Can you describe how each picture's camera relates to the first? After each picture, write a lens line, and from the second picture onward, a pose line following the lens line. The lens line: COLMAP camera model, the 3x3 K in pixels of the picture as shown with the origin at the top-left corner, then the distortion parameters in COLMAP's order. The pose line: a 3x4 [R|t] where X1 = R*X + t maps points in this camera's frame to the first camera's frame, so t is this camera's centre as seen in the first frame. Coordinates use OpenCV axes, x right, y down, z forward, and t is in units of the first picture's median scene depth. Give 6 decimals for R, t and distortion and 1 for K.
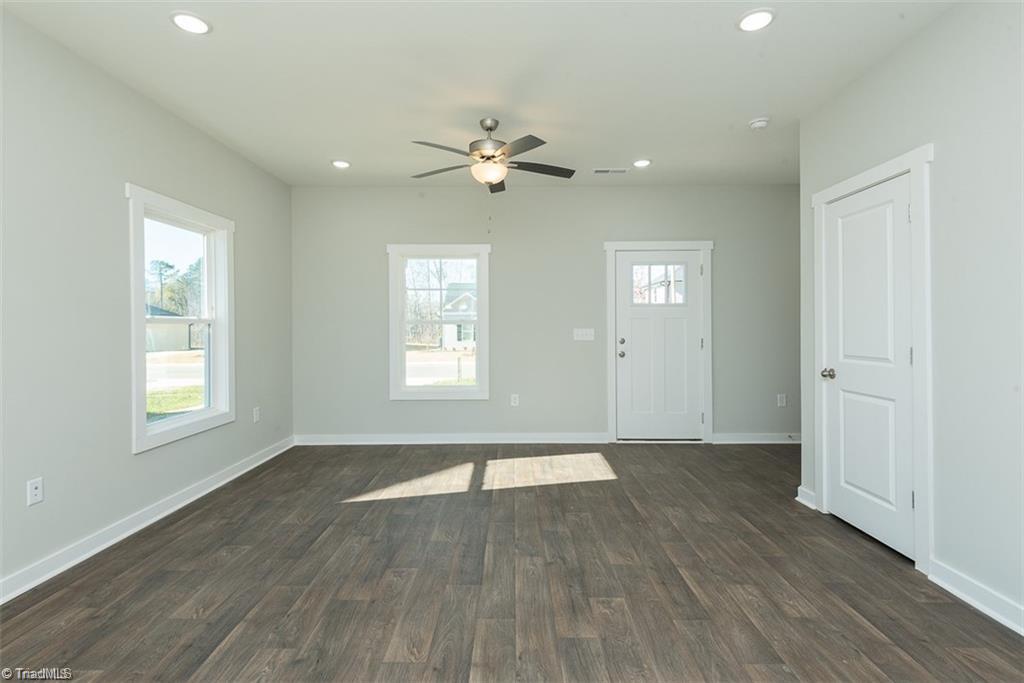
lens RADIAL K [[489.6, 0, 511.7], [0, 489.6, 323.6], [0, 0, 1]] dist [-0.016344, -0.001041]
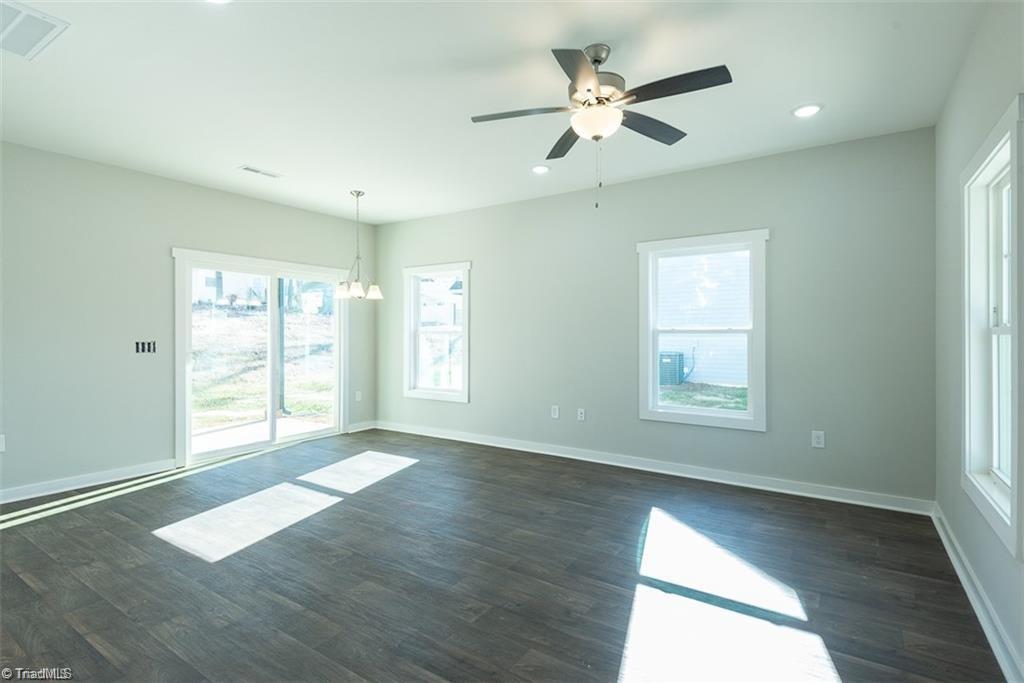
lens RADIAL K [[499.4, 0, 513.8], [0, 499.4, 336.6], [0, 0, 1]] dist [0.000100, -0.001348]
pose [[-0.561490, 0.016554, -0.827318, 0.790287], [0.007419, 0.999860, 0.014971, -0.016489], [0.827450, 0.002268, -0.561535, 1.647509]]
